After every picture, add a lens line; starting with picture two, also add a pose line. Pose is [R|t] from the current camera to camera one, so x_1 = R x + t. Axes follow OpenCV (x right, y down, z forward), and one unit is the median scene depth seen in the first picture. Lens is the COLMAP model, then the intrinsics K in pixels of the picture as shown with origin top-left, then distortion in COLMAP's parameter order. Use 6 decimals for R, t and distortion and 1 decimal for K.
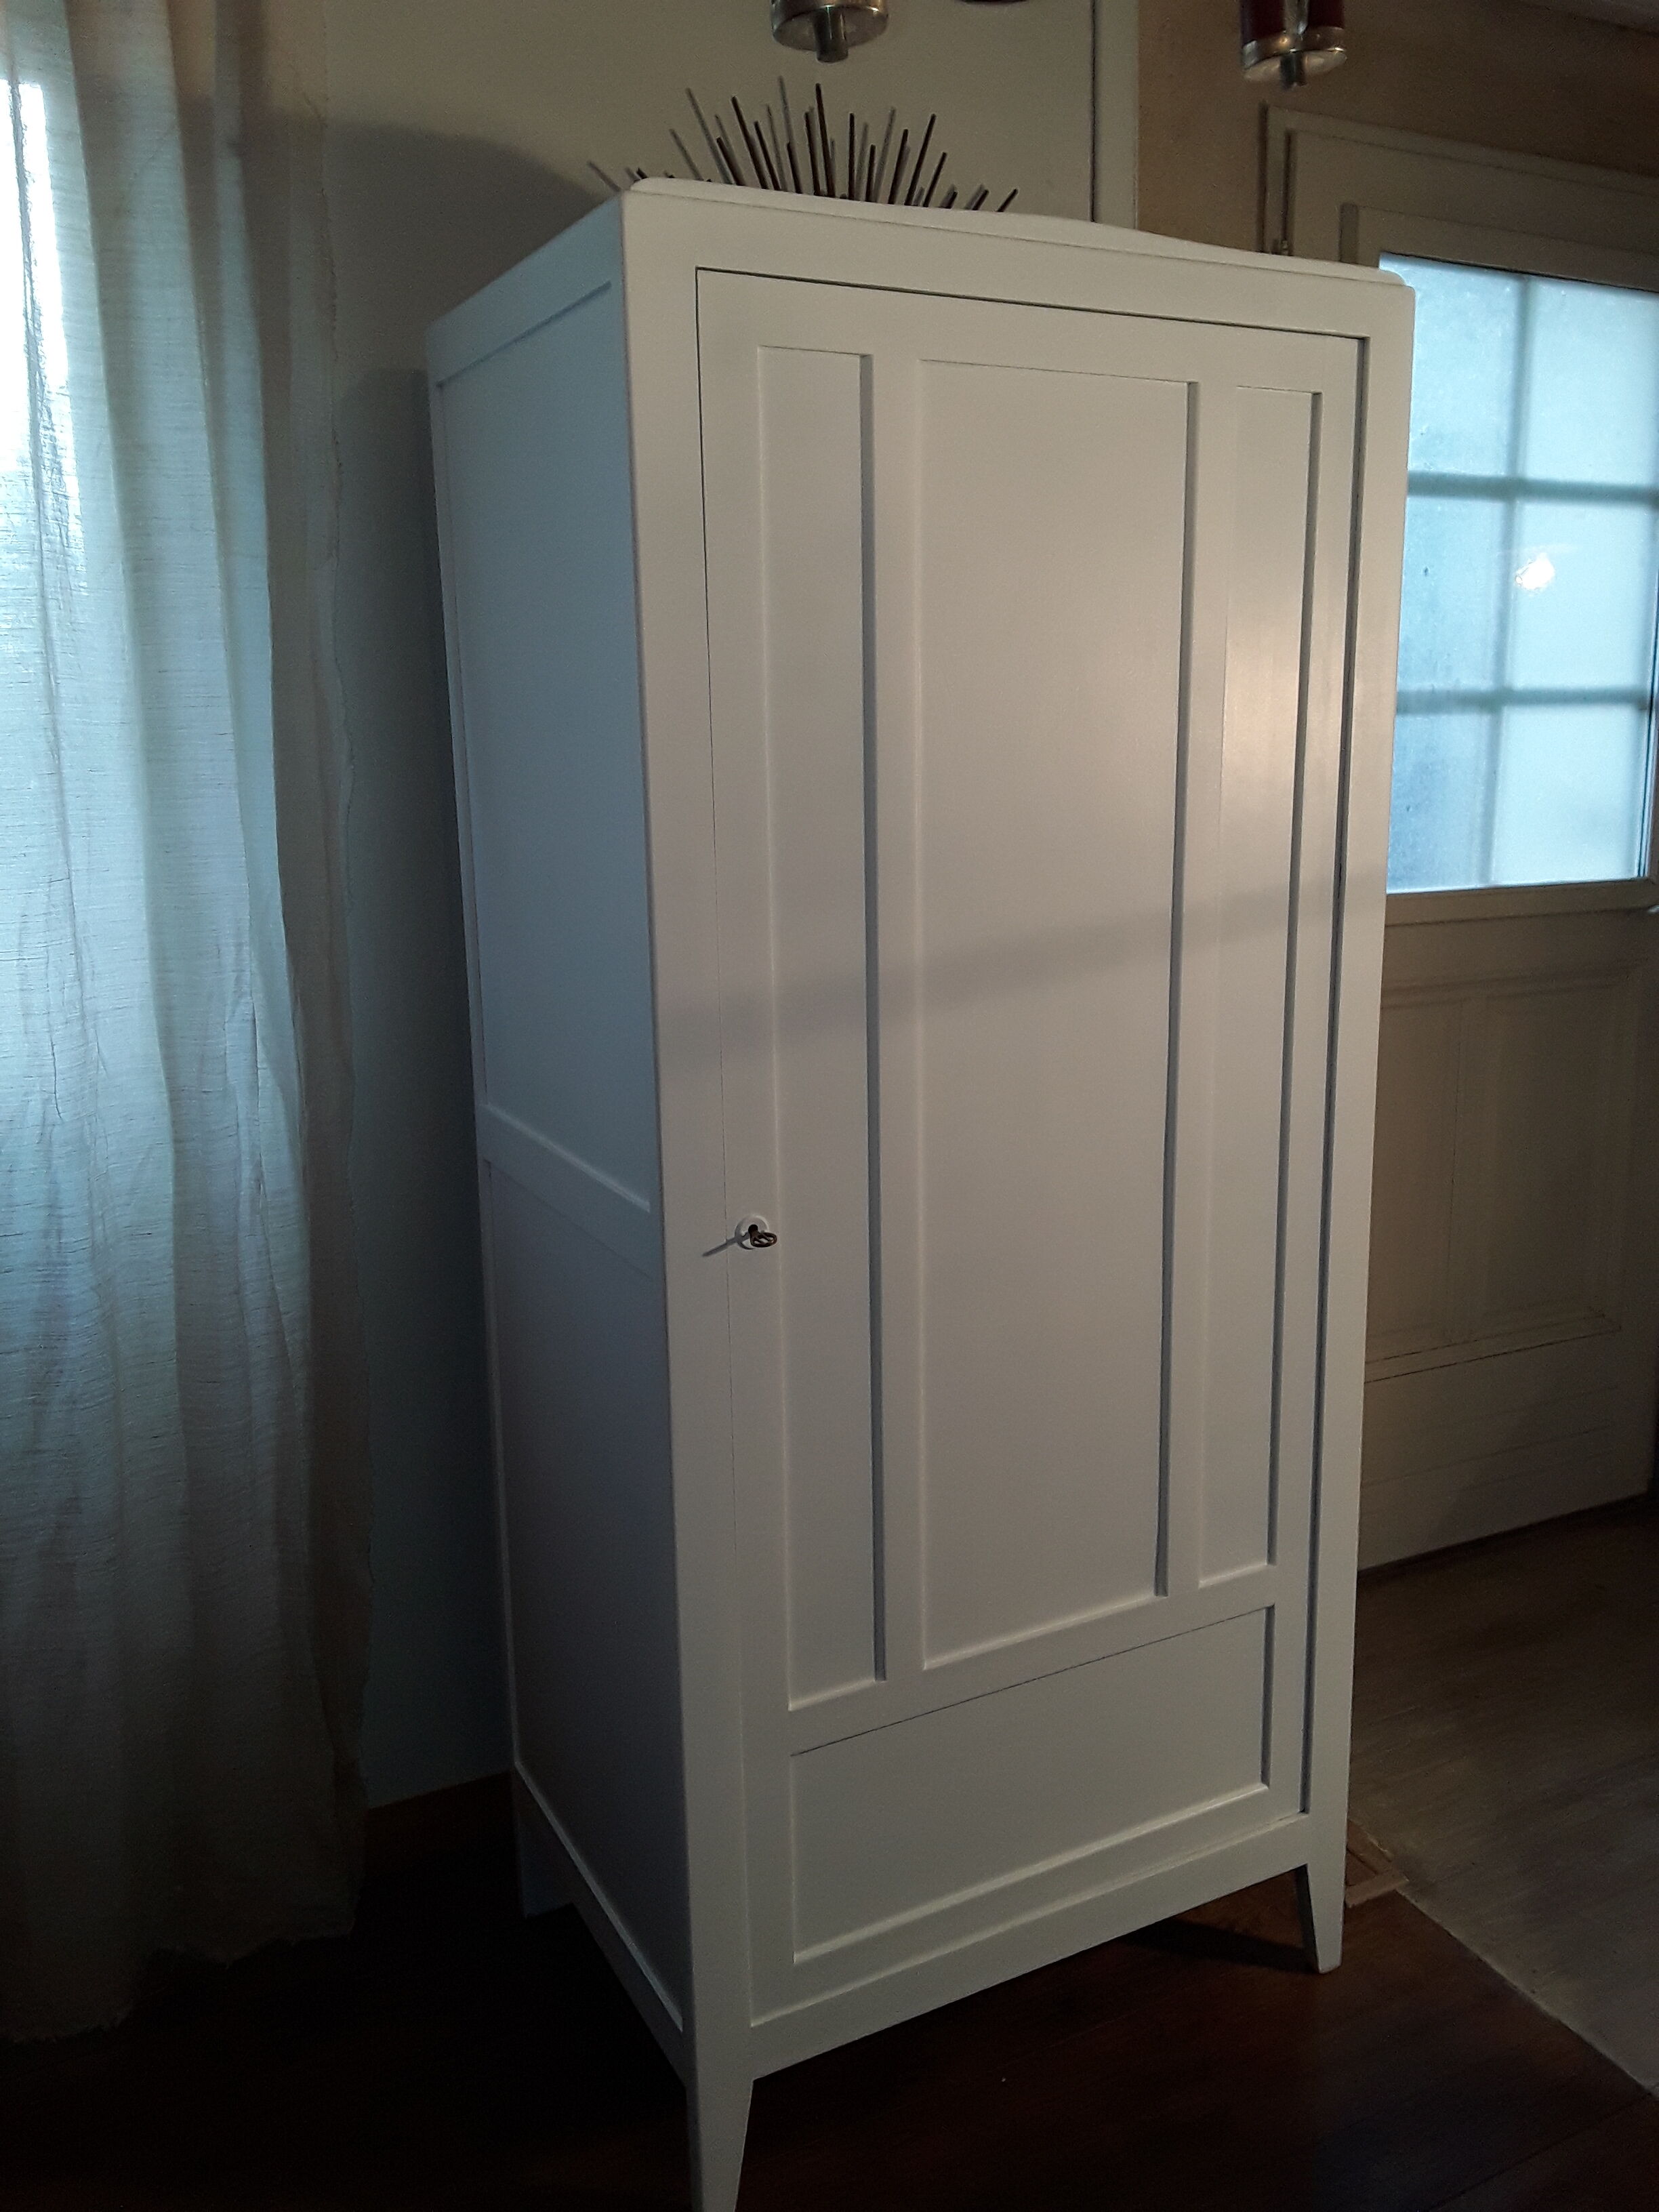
lens RADIAL K [[1845.9, 0, 864.2], [0, 1845.9, 1102.9], [0, 0, 1]] dist [0.081917, -0.027719]
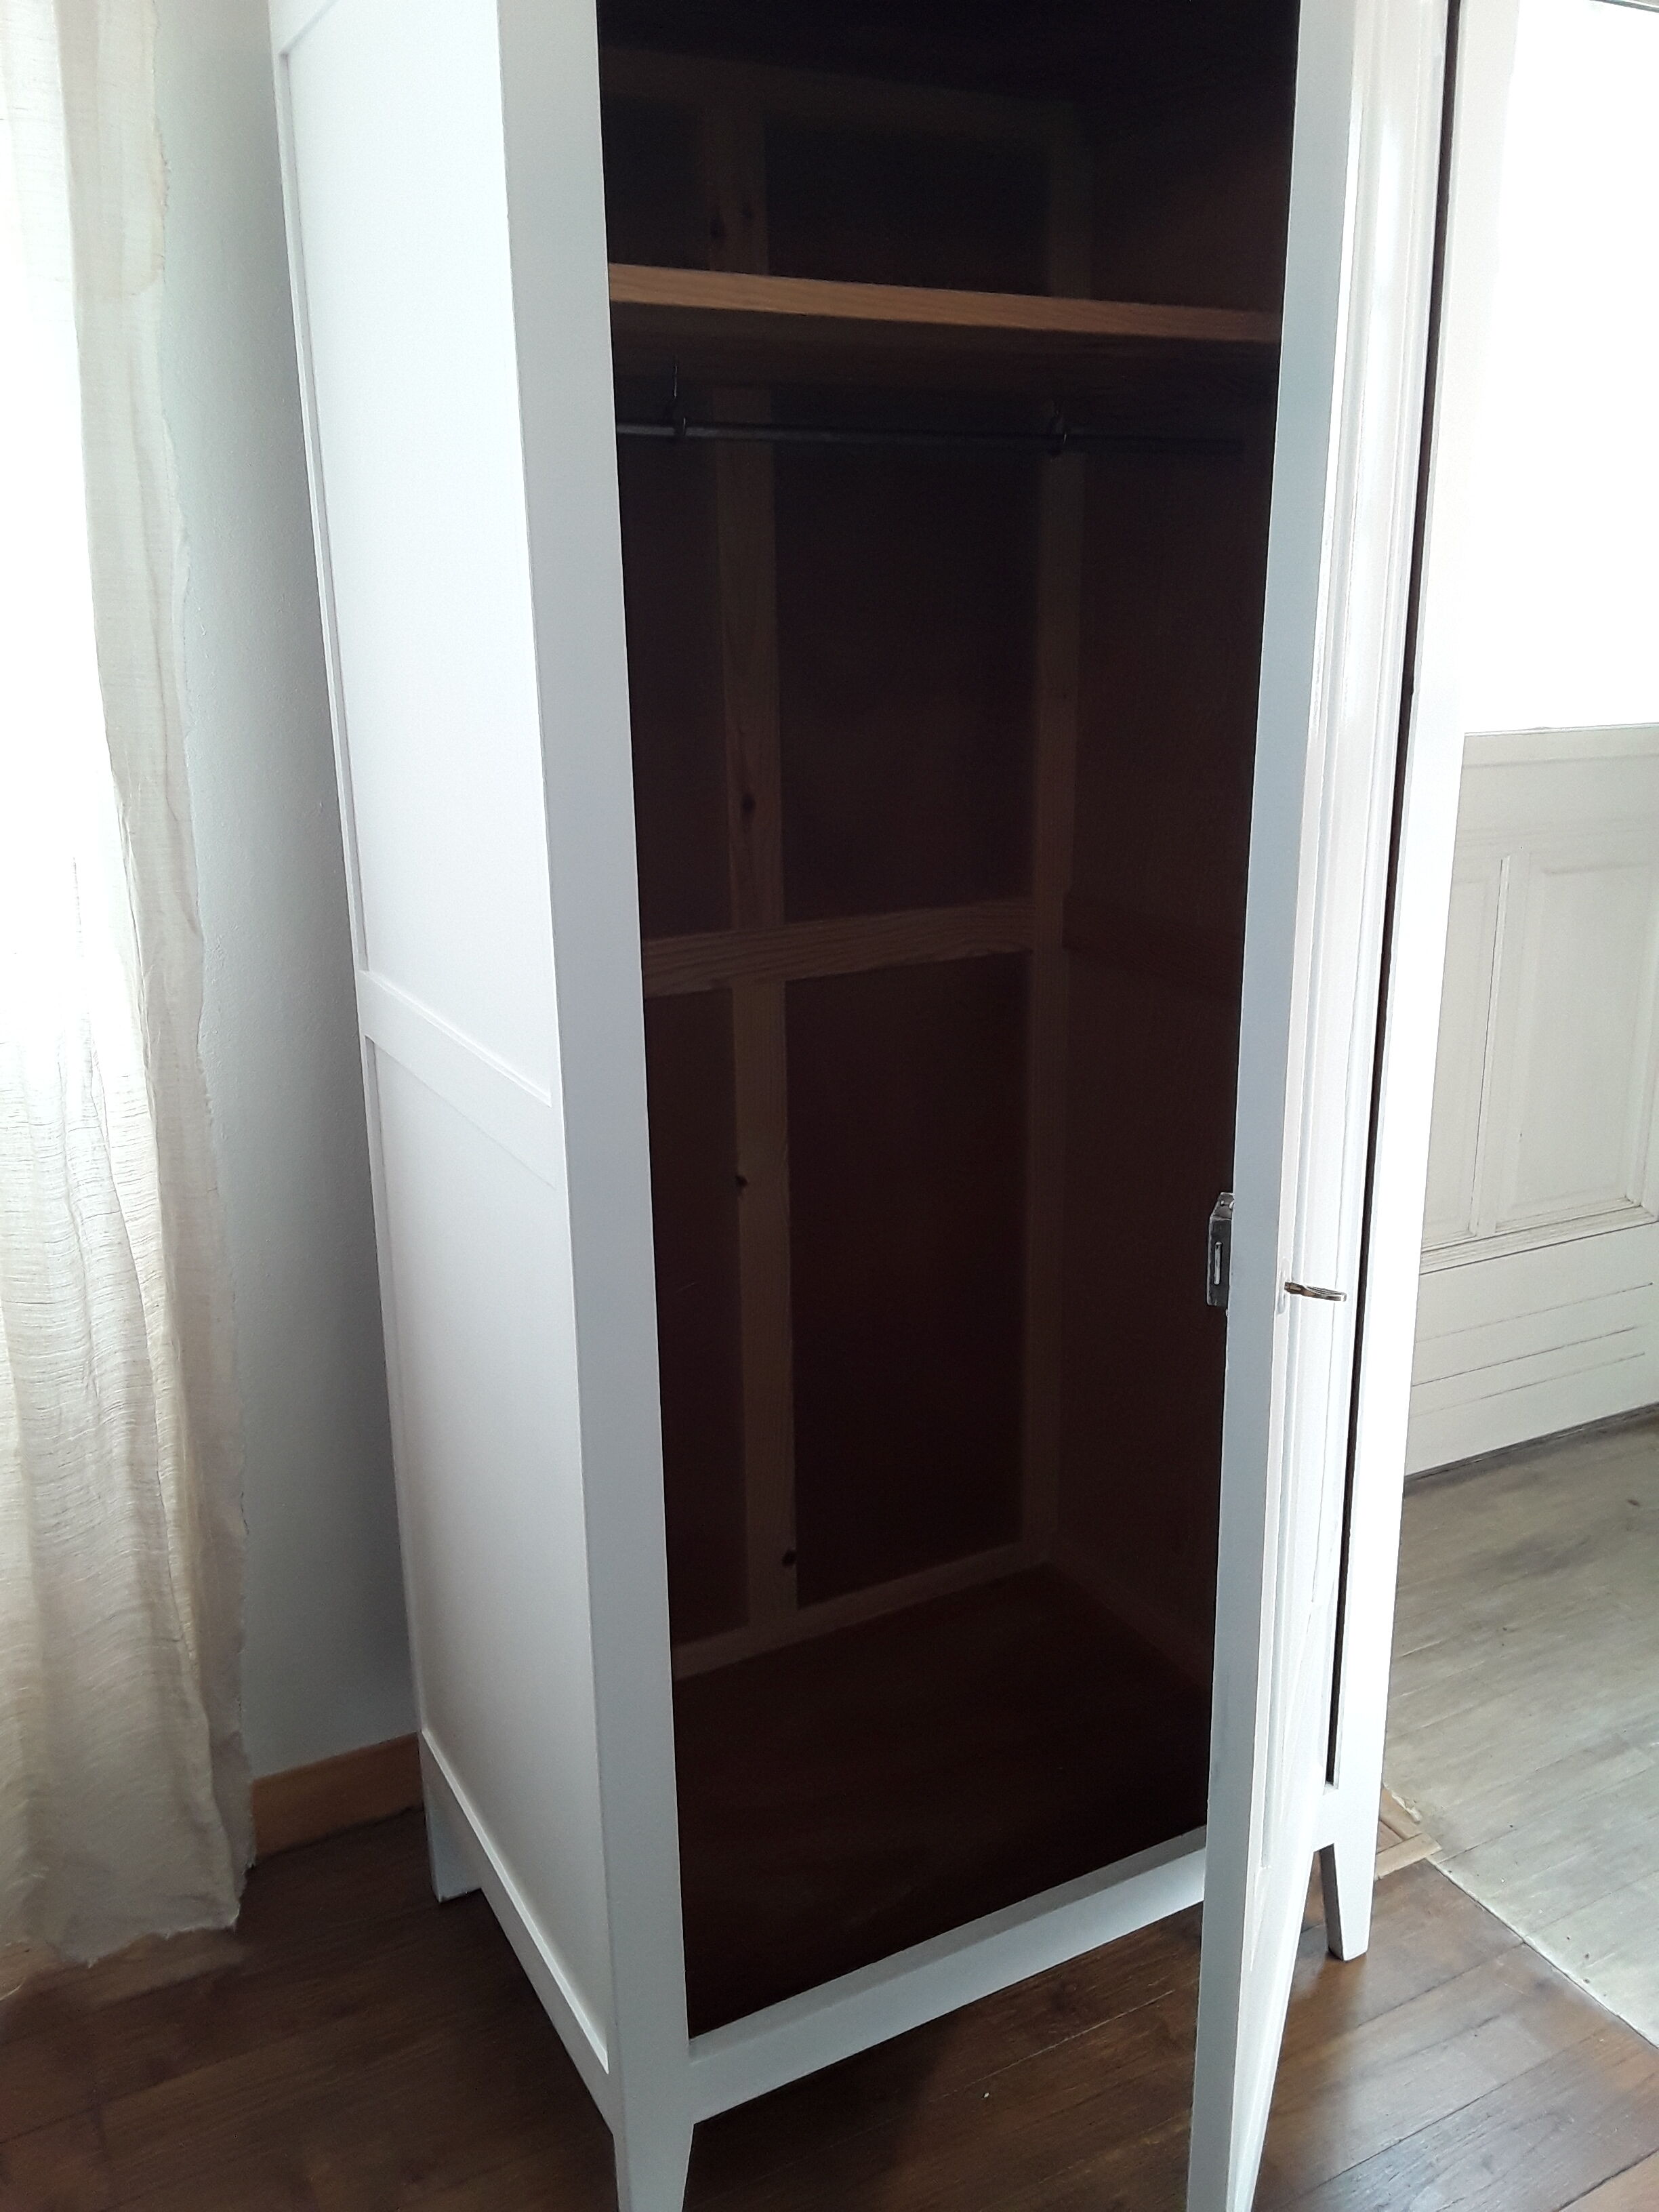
lens RADIAL K [[1845.9, 0, 854.1], [0, 1845.9, 1114.5], [0, 0, 1]] dist [0.081917, -0.027719]
pose [[0.999918, -0.001742, 0.012713, 0.003009], [0.000819, 0.997384, 0.072284, 0.005513], [-0.012806, -0.072268, 0.997303, 0.166842]]
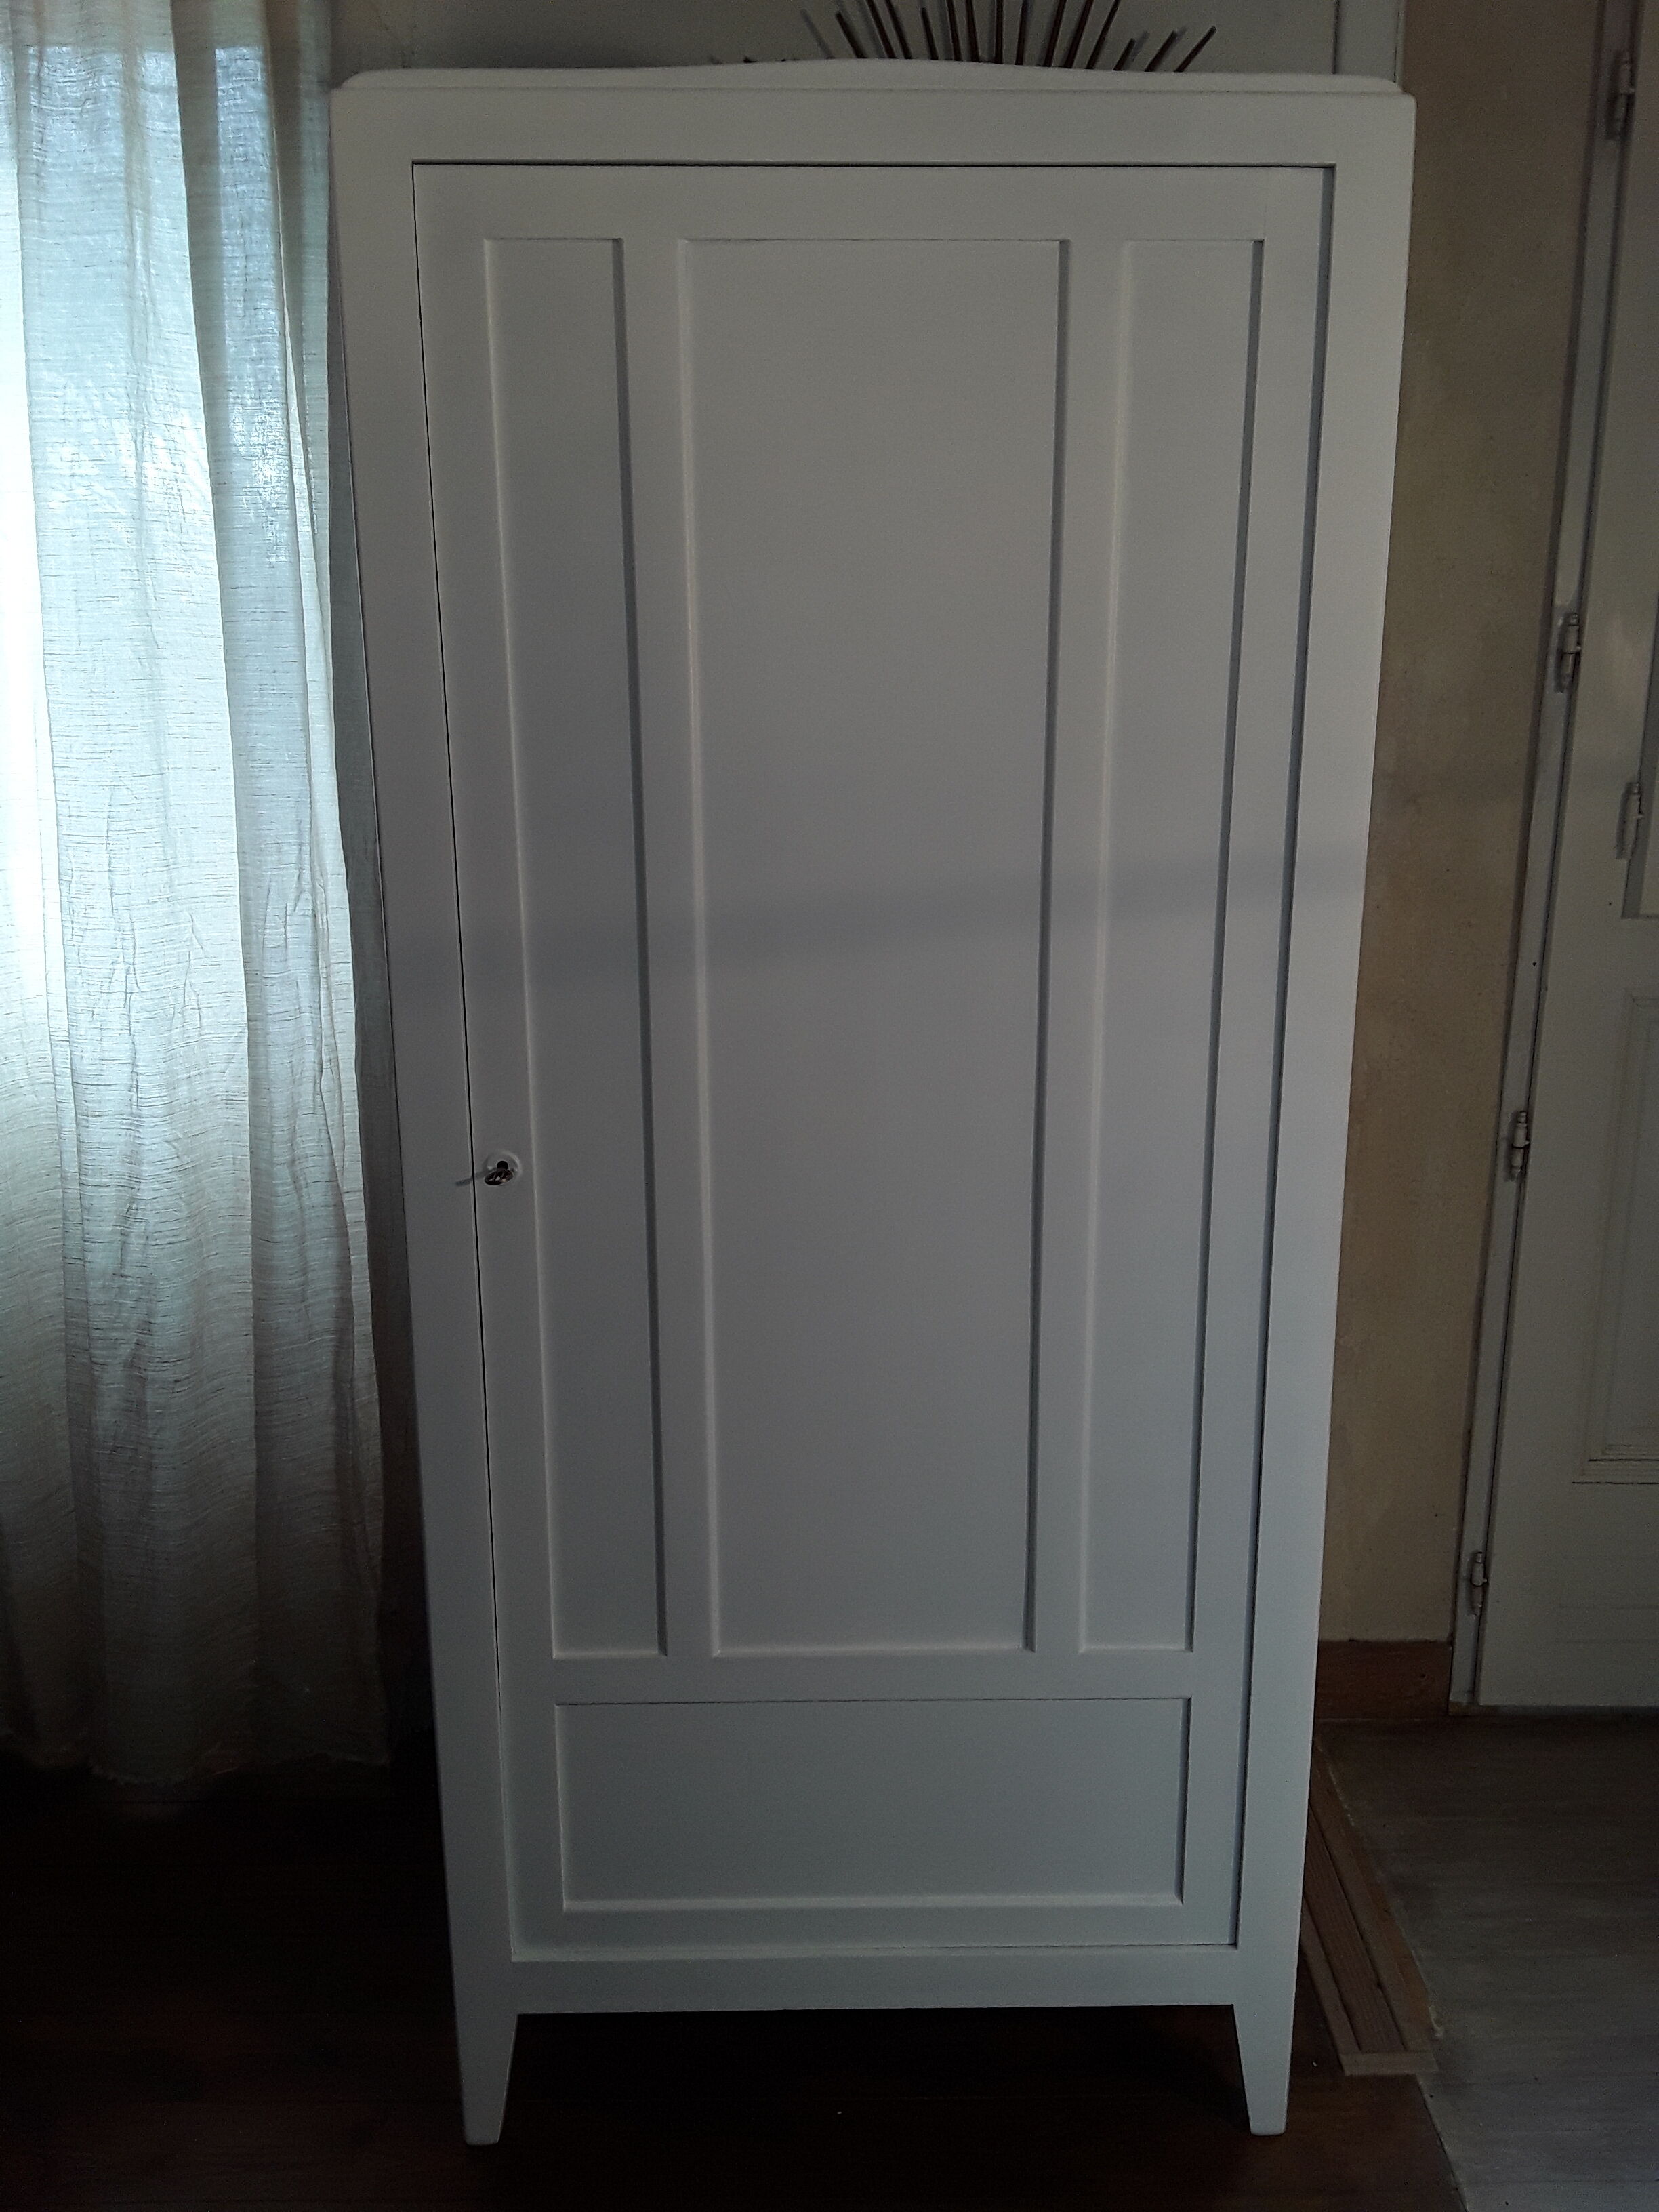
lens RADIAL K [[1845.9, 0, 825.9], [0, 1845.9, 1098.0], [0, 0, 1]] dist [0.081917, -0.027719]
pose [[0.890214, 0.122688, -0.438711, 0.412241], [-0.106688, 0.992417, 0.061047, -0.036013], [0.442874, -0.007540, 0.896552, 0.161223]]
